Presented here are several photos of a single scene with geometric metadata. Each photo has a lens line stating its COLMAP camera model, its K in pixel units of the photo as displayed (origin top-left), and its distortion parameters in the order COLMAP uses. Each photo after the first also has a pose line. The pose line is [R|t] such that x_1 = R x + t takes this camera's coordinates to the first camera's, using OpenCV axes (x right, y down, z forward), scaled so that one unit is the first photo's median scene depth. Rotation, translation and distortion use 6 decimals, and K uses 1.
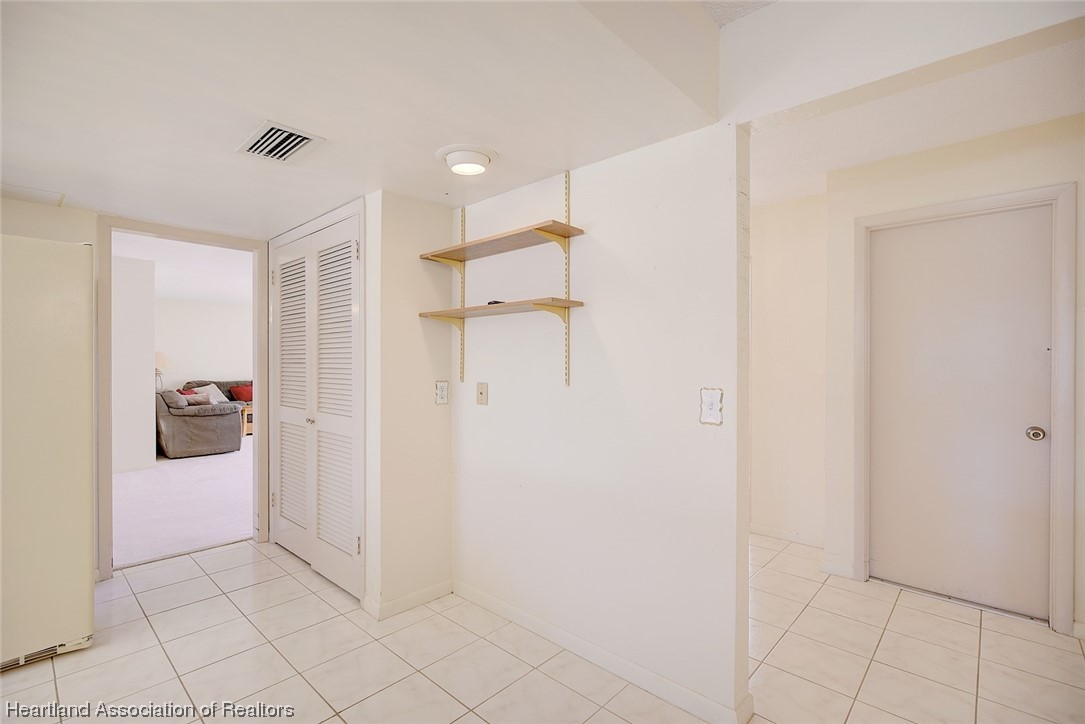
lens RADIAL K [[497.3, 0, 541.1], [0, 497.3, 361.6], [0, 0, 1]] dist [-0.002568, 0.001807]
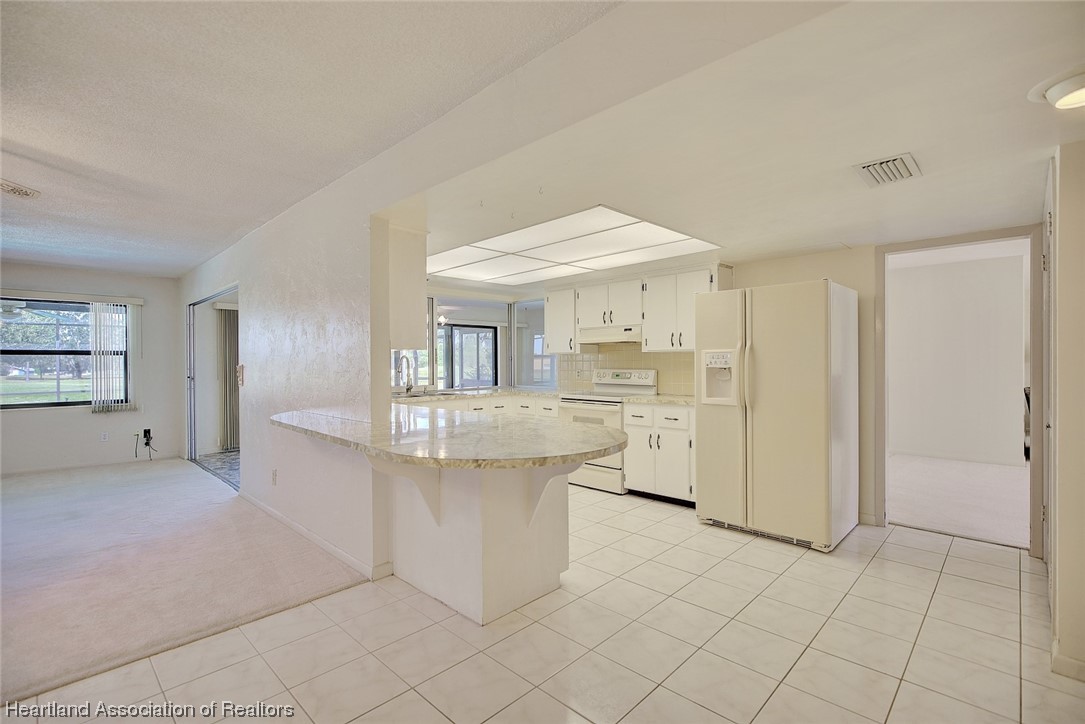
lens RADIAL K [[497.3, 0, 542.8], [0, 497.3, 361.0], [0, 0, 1]] dist [-0.002568, 0.001807]
pose [[-0.044092, -0.000735, -0.999027, 0.390660], [0.003600, 0.999993, -0.000895, 0.004007], [0.999021, -0.003636, -0.044089, 0.150310]]
